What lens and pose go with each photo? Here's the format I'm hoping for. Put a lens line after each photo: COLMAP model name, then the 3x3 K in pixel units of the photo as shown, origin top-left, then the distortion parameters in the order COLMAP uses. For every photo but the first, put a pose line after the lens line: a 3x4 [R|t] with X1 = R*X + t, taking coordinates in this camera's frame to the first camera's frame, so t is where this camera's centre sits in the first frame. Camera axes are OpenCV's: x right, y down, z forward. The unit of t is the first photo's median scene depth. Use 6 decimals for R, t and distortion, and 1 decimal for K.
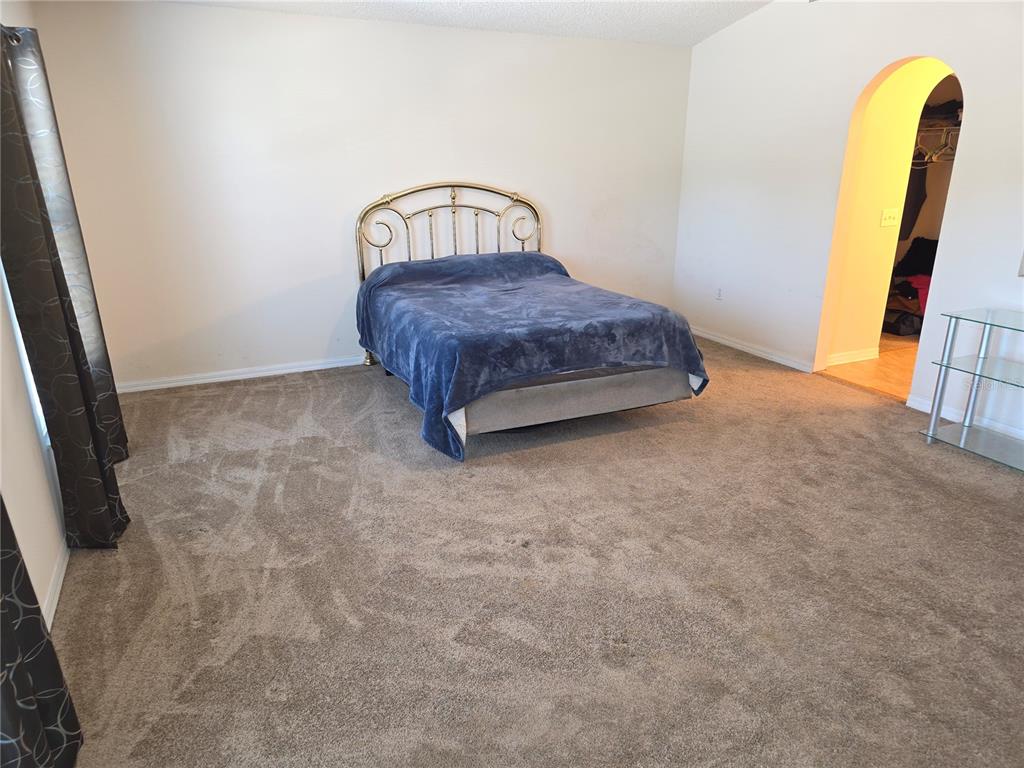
lens RADIAL K [[681.3, 0, 512.0], [0, 681.3, 384.0], [0, 0, 1]] dist [0.043841, -0.000744]
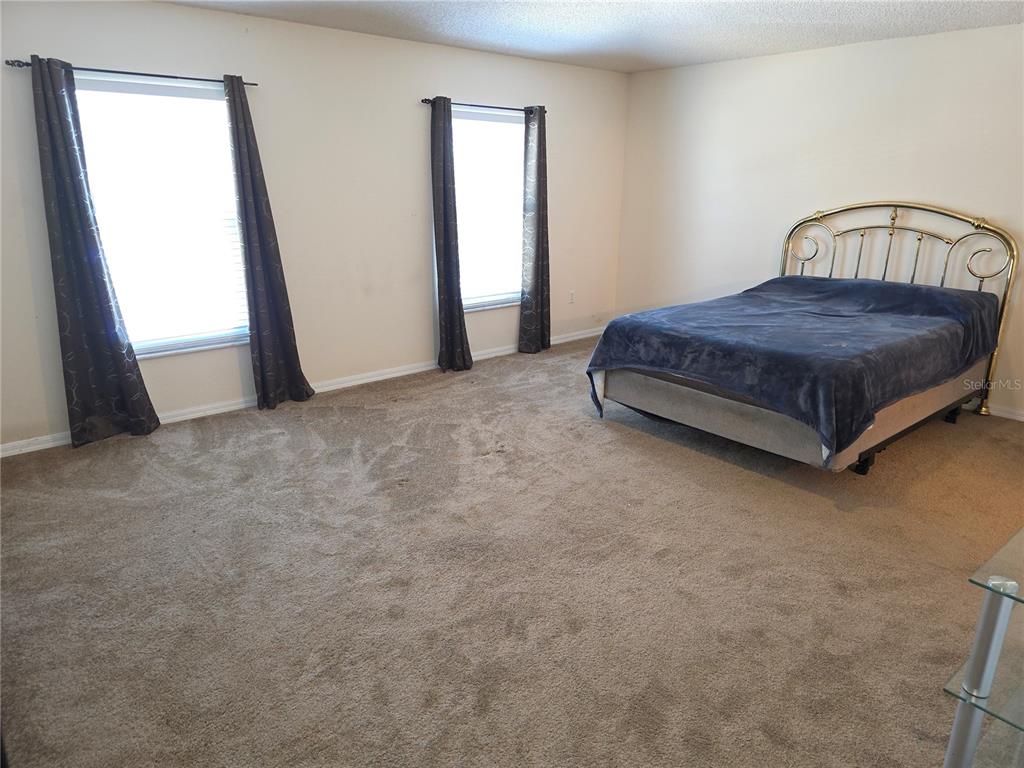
lens RADIAL K [[670.4, 0, 512.0], [0, 670.4, 384.0], [0, 0, 1]] dist [-0.000857, -0.001594]
pose [[0.262281, 0.281632, -0.922980, 0.695777], [-0.302850, 0.932164, 0.198375, -0.094709], [0.916237, 0.227494, 0.329781, 0.305446]]
